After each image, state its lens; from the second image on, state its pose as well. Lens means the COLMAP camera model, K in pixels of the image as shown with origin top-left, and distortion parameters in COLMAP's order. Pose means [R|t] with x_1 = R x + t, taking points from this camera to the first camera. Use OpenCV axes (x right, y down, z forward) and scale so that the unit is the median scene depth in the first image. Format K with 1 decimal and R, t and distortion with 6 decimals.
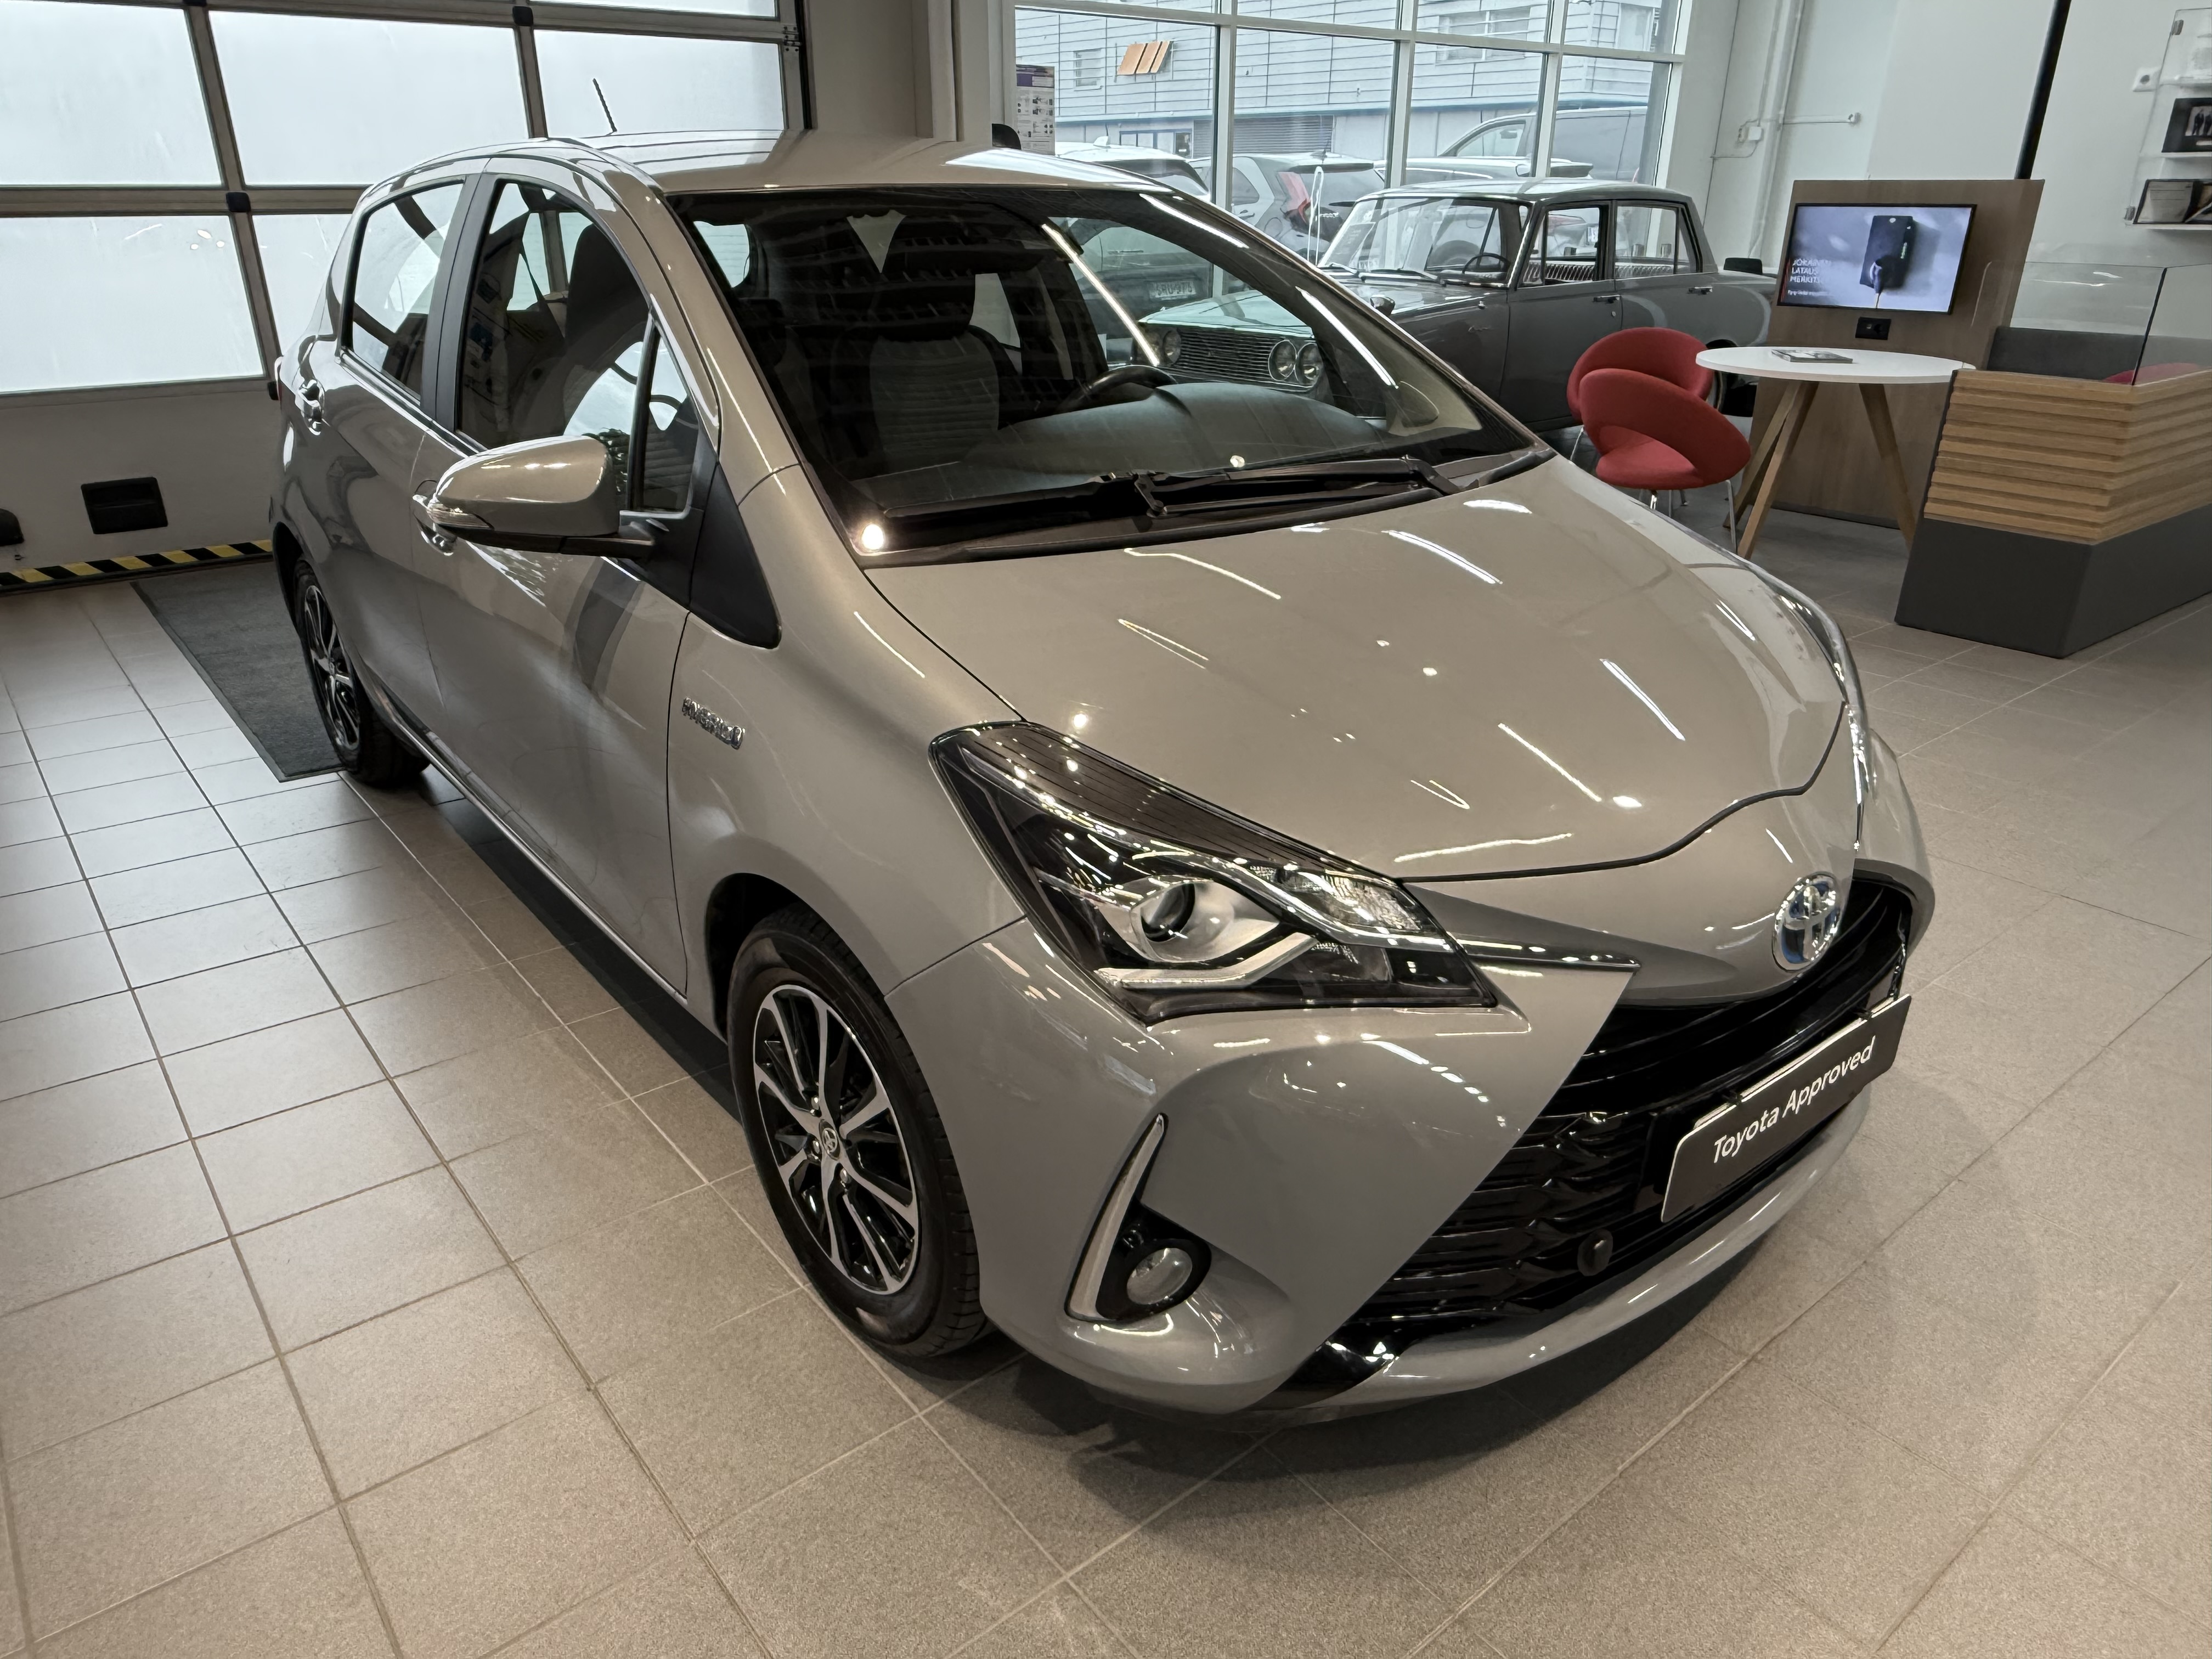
lens RADIAL K [[1465.6, 0, 1096.5], [0, 1465.6, 804.5], [0, 0, 1]] dist [0.002516, -0.000344]
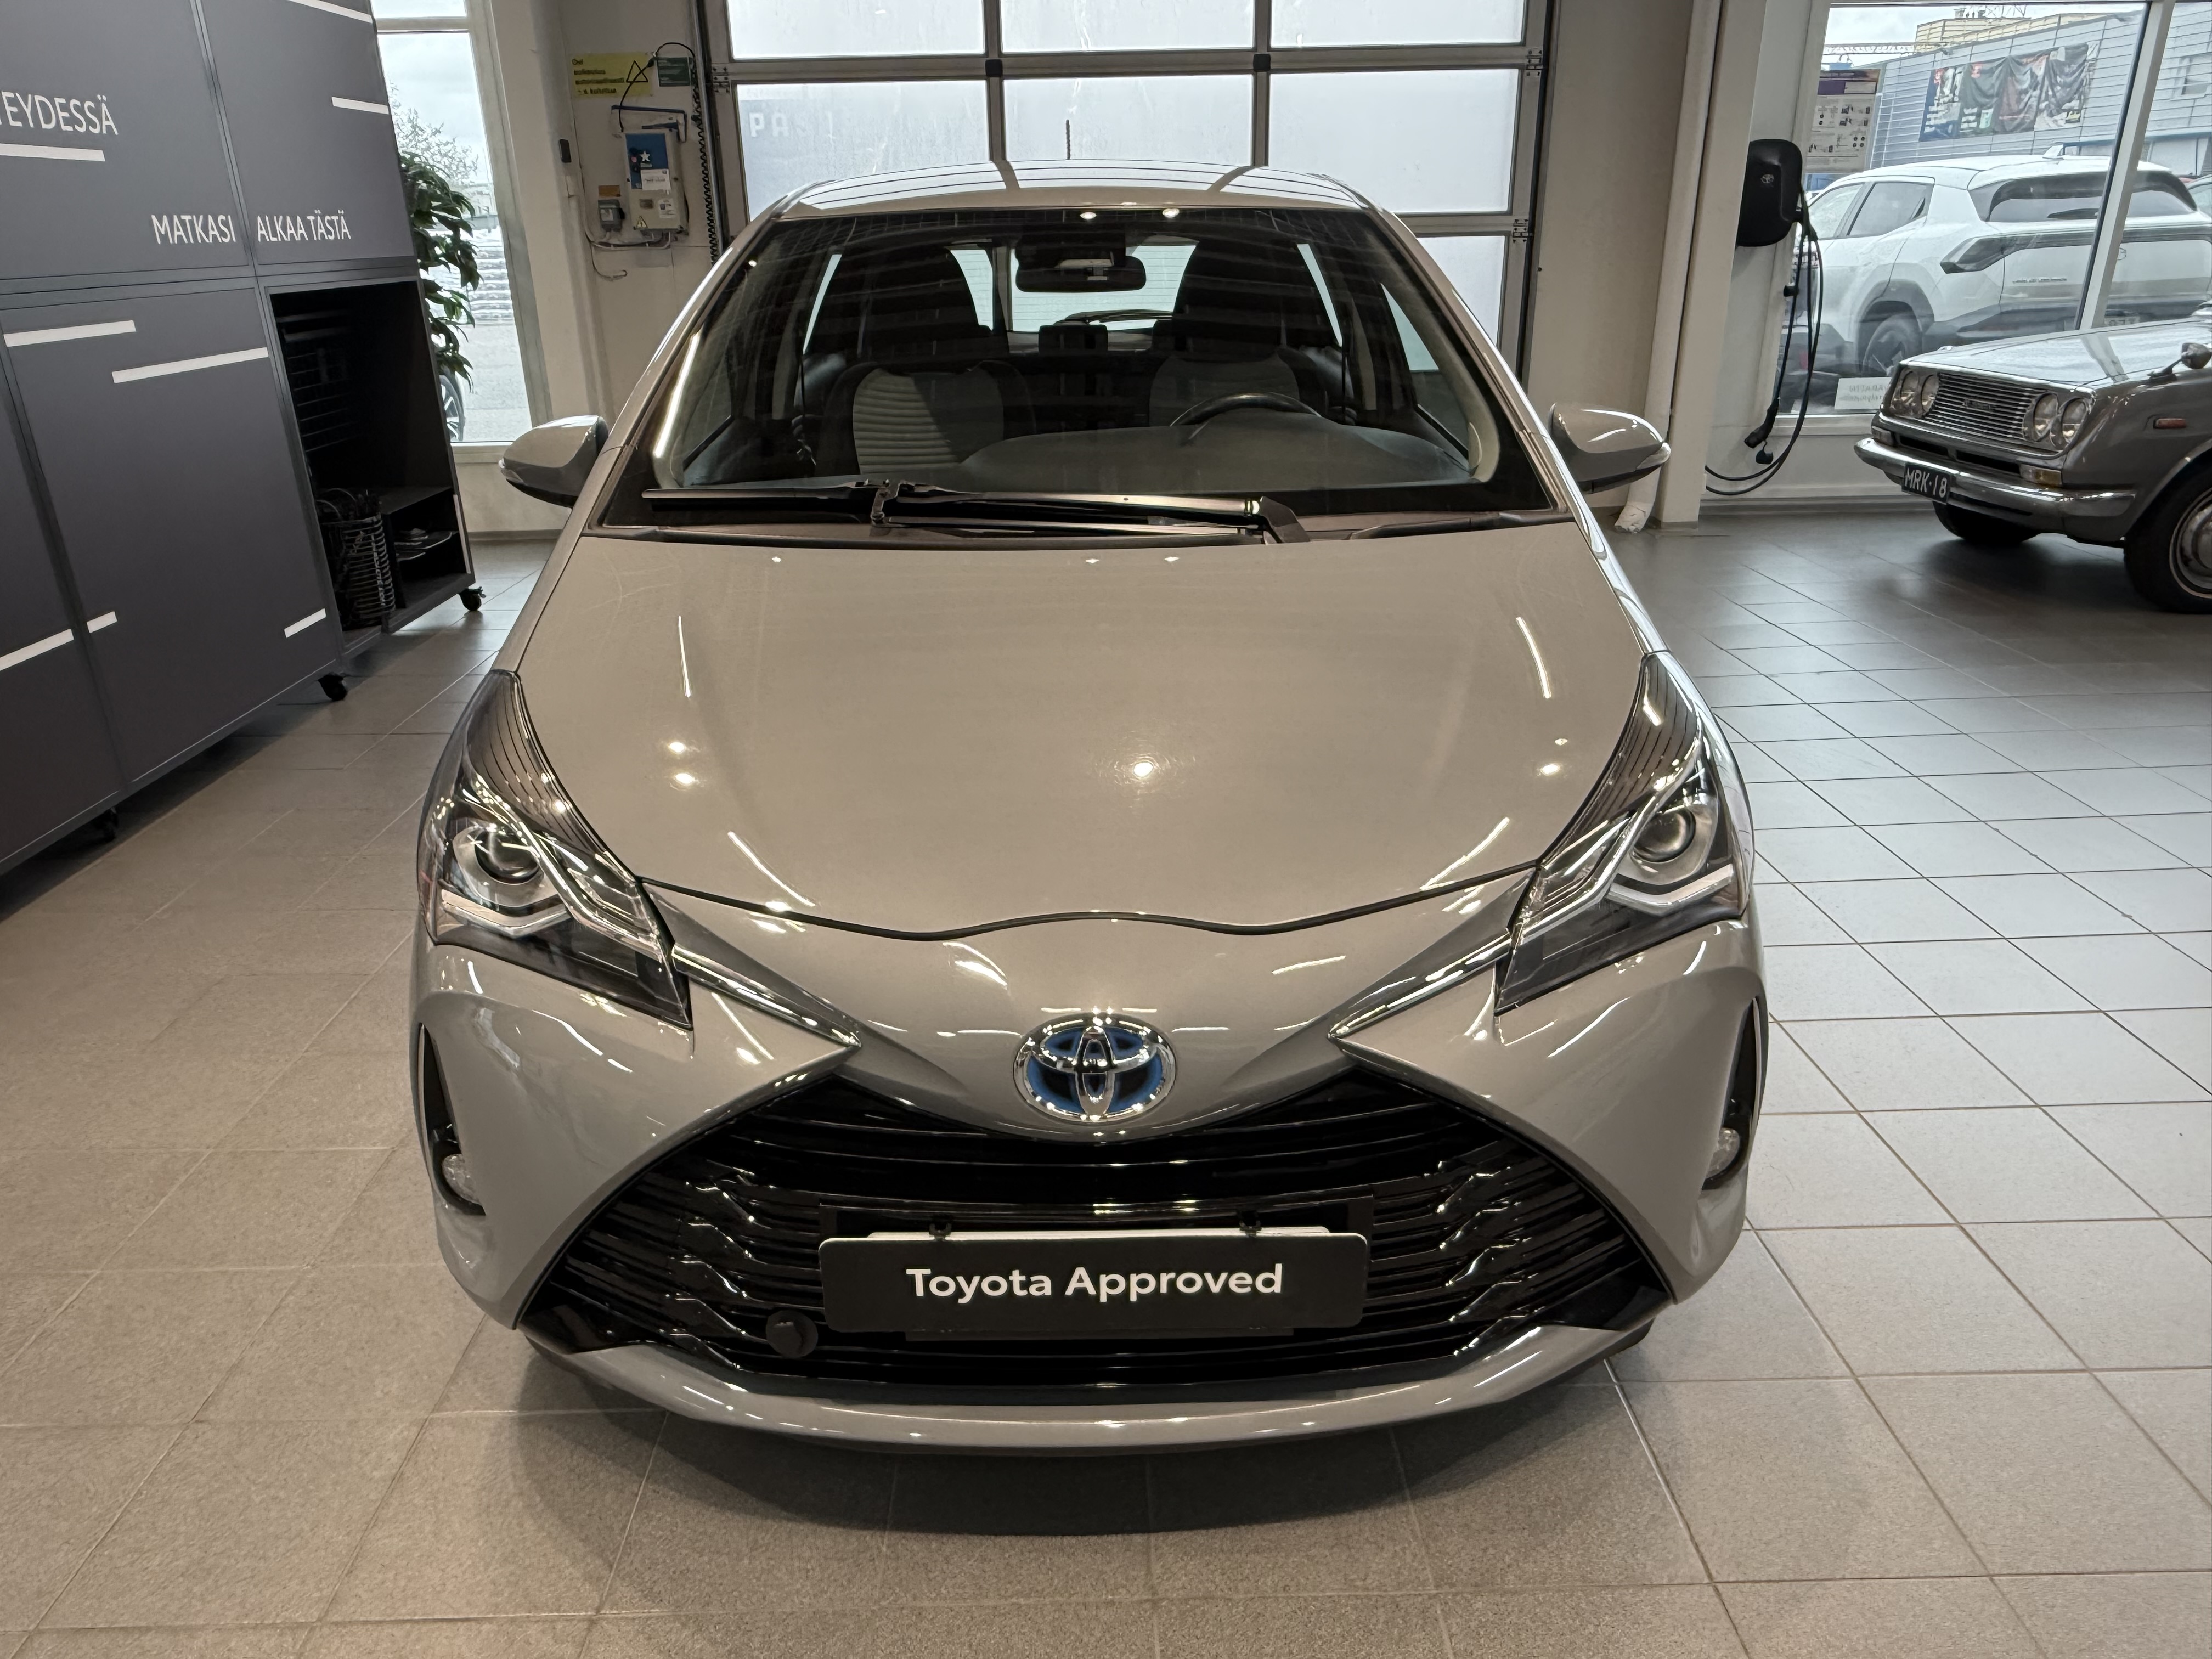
lens RADIAL K [[1465.6, 0, 1096.5], [0, 1465.6, 804.5], [0, 0, 1]] dist [0.002516, -0.000344]
pose [[0.802178, 0.205895, -0.560463, 0.209218], [-0.216236, 0.975124, 0.048734, -0.023872], [0.556555, 0.082099, 0.826745, 0.068524]]
